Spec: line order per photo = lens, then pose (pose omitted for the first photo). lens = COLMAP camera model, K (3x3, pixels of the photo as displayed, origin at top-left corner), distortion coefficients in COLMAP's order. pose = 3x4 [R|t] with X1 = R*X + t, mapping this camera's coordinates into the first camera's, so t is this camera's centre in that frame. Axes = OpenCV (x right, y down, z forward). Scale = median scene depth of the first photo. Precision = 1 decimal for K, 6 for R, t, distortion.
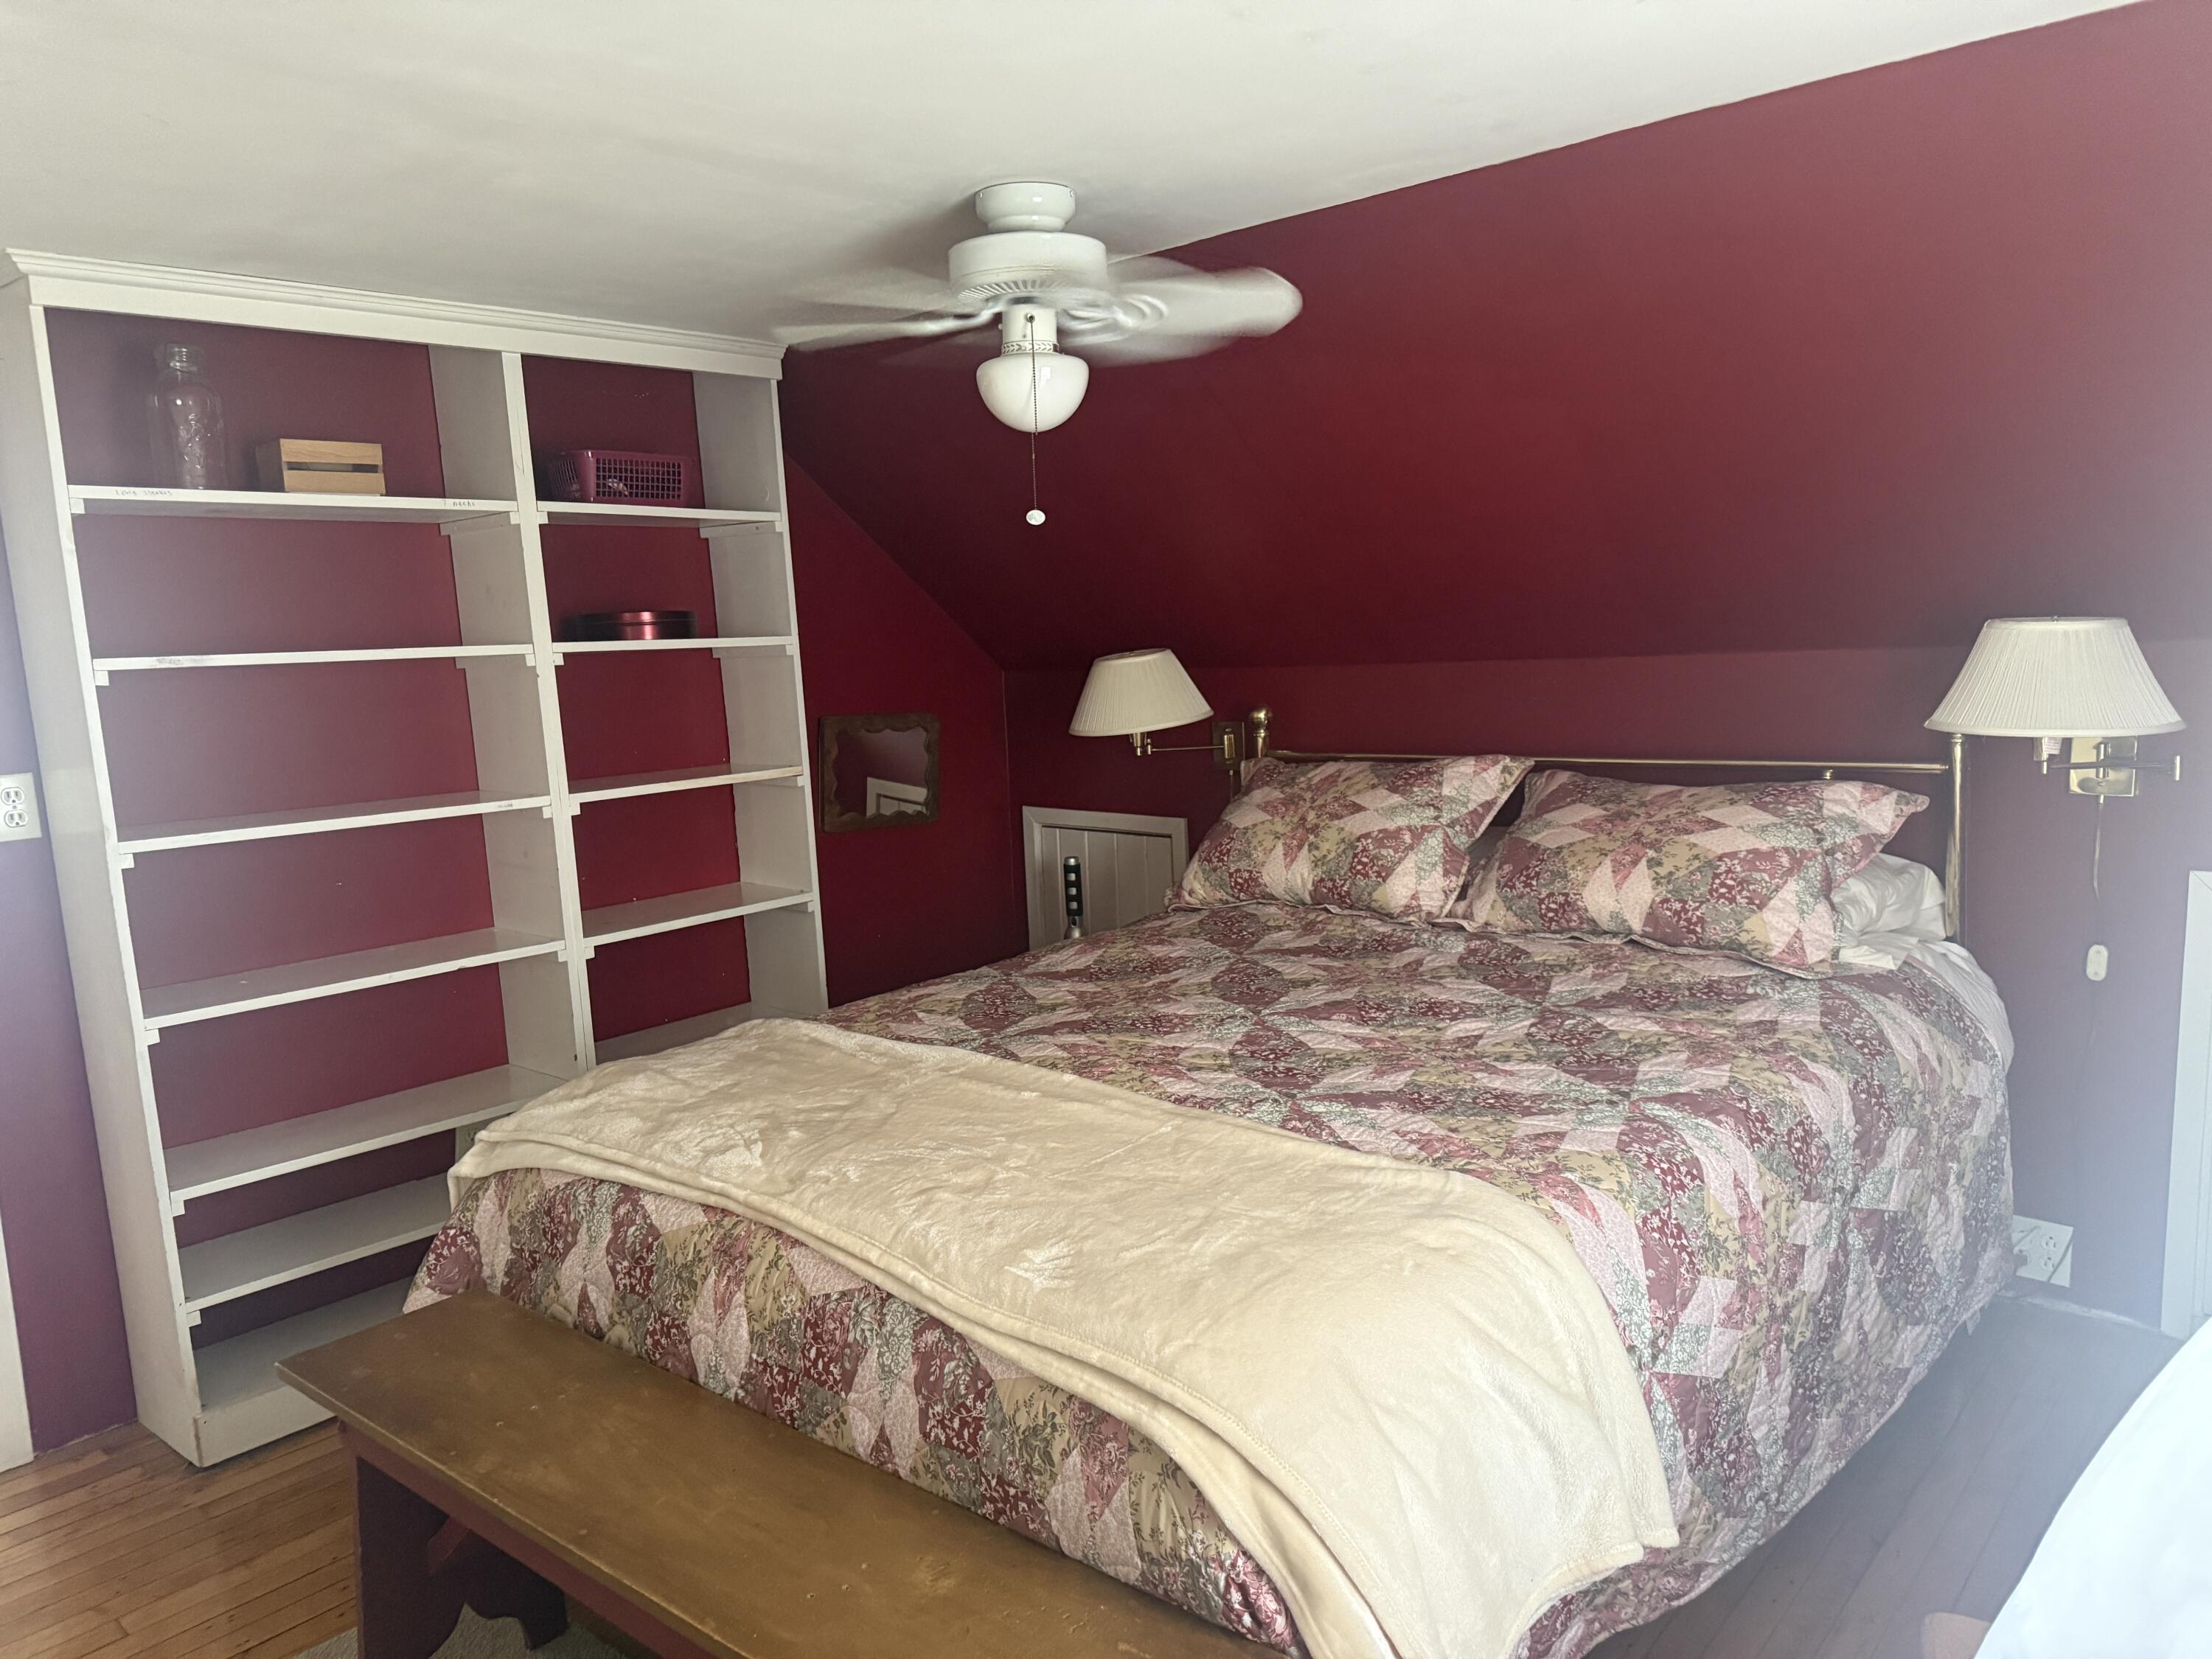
lens RADIAL K [[1595.3, 0, 1115.6], [0, 1595.3, 832.3], [0, 0, 1]] dist [0.150406, -0.252201]
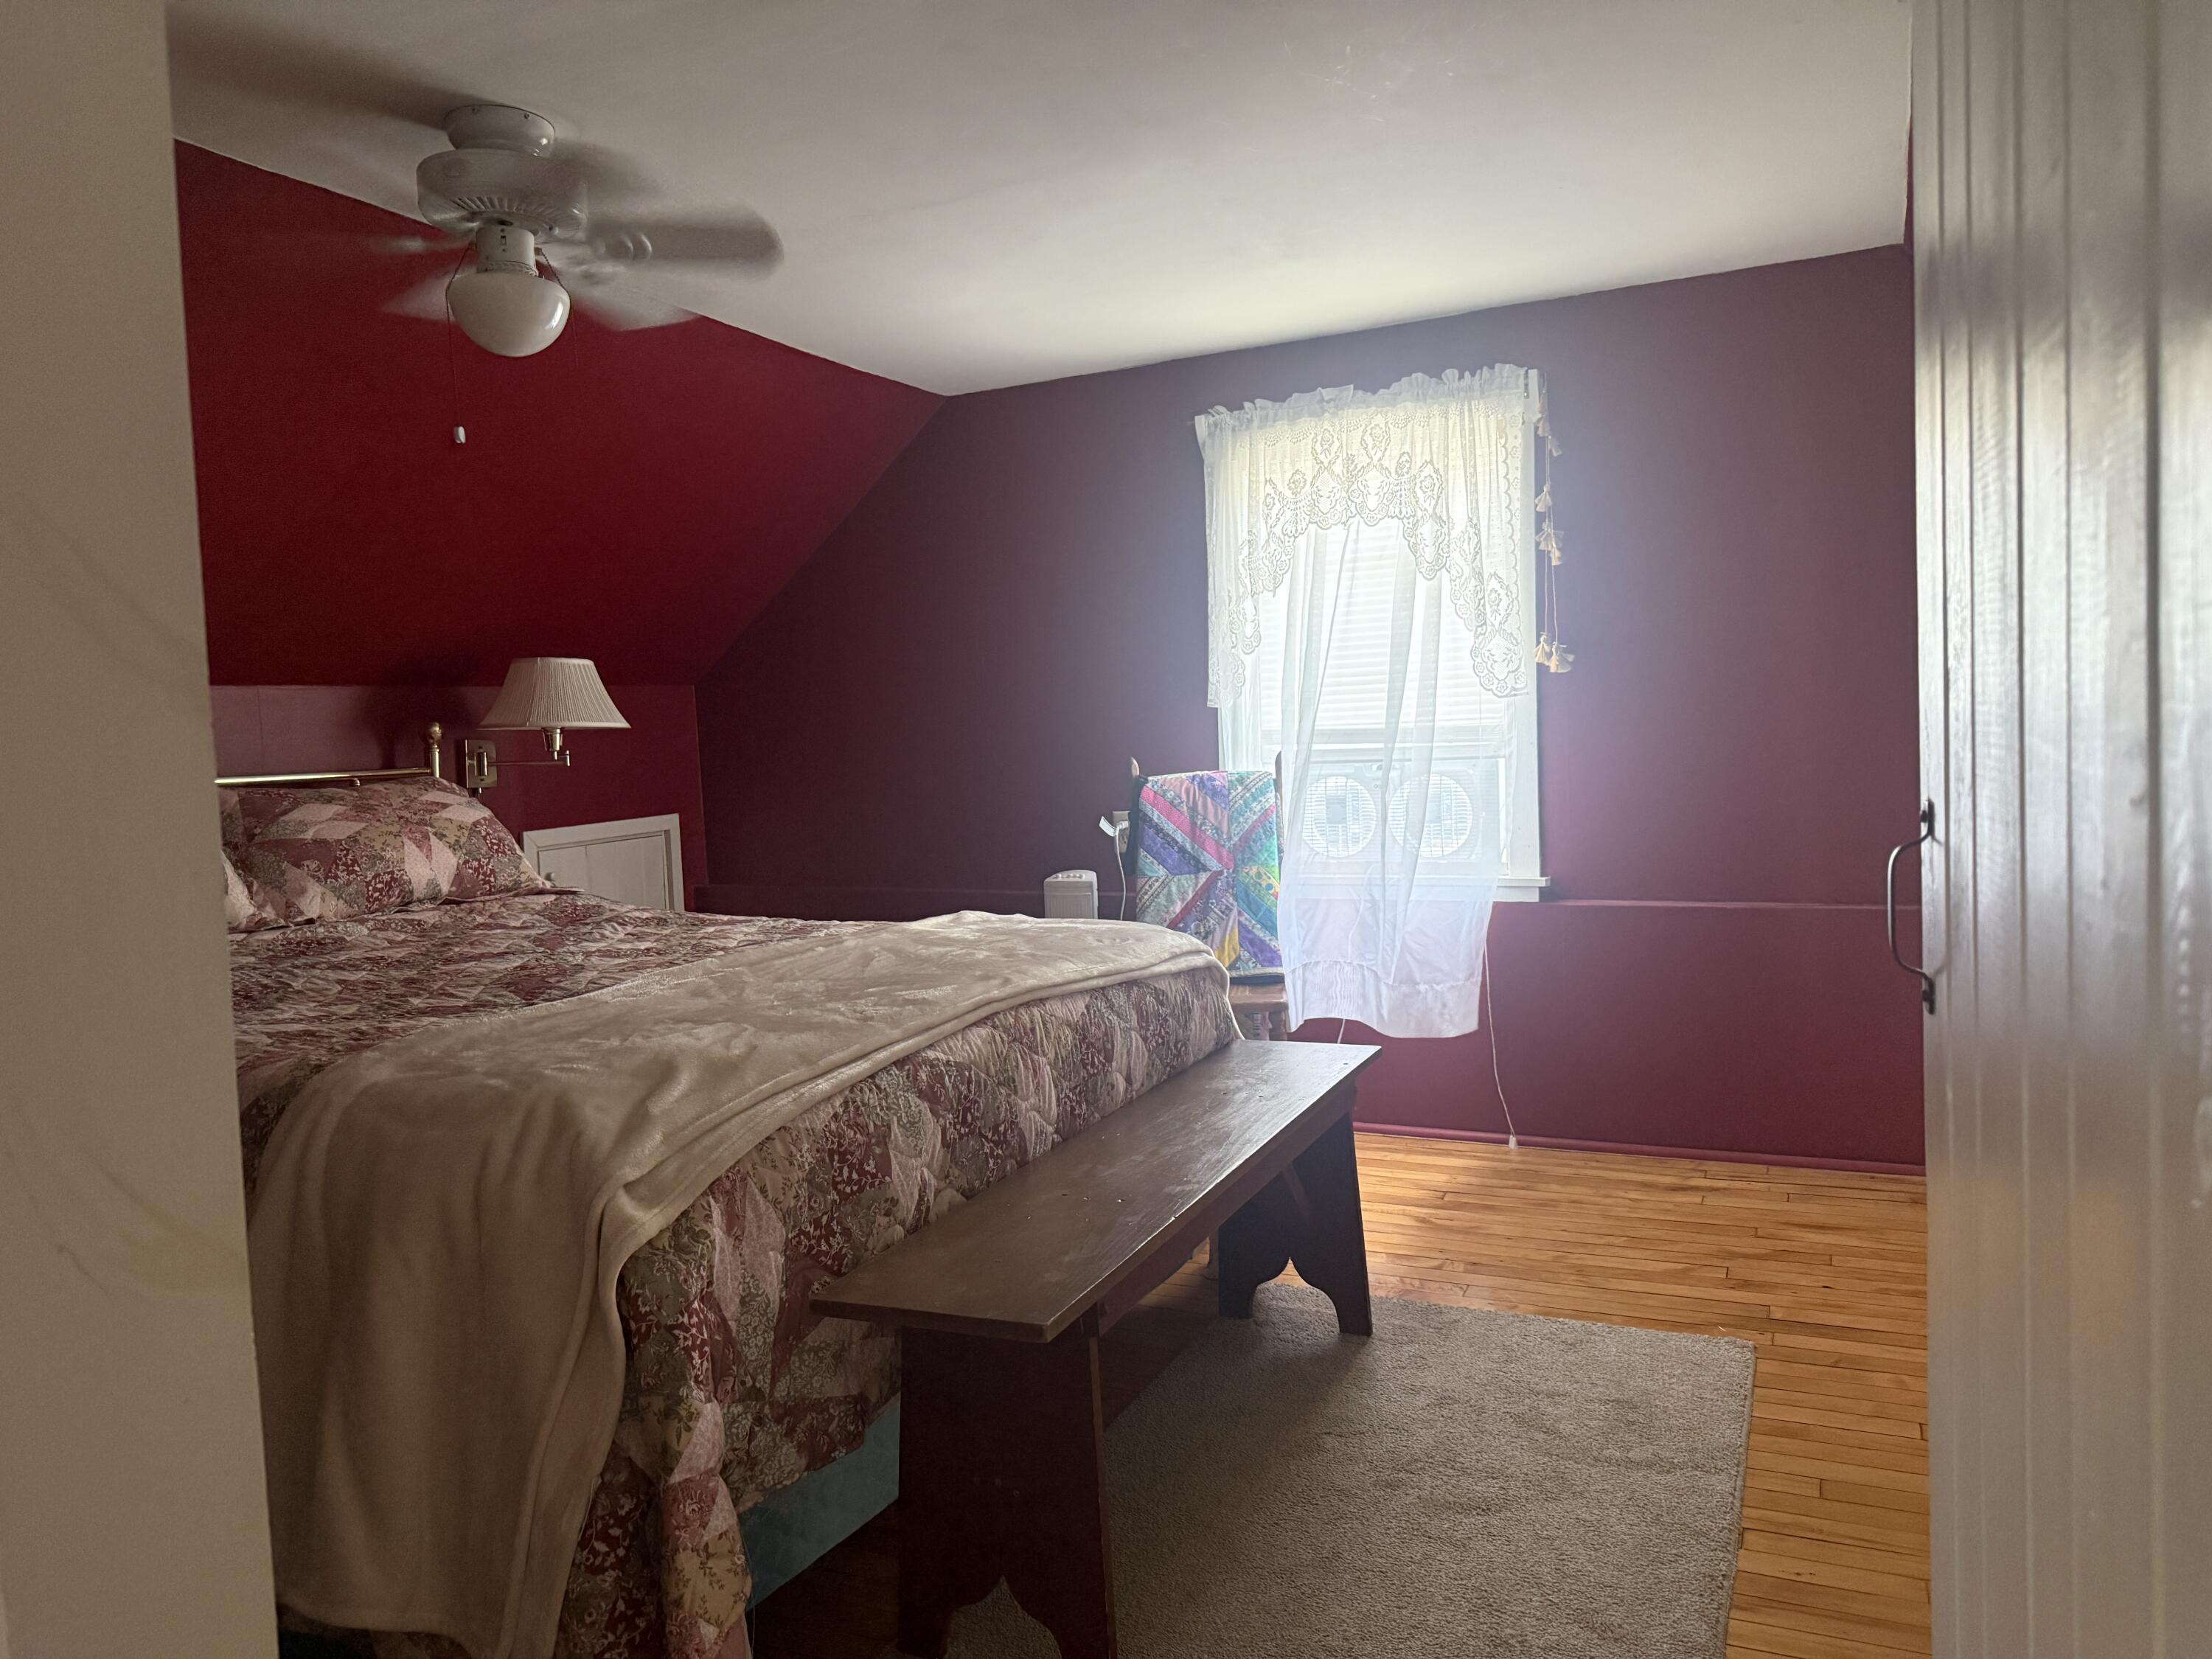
lens RADIAL K [[1595.3, 0, 1115.6], [0, 1595.3, 832.3], [0, 0, 1]] dist [0.150406, -0.252201]
pose [[-0.297586, 0.005129, 0.954681, -0.995545], [0.182134, 0.981924, 0.051498, 0.047034], [-0.937161, 0.189205, -0.293141, 0.902065]]
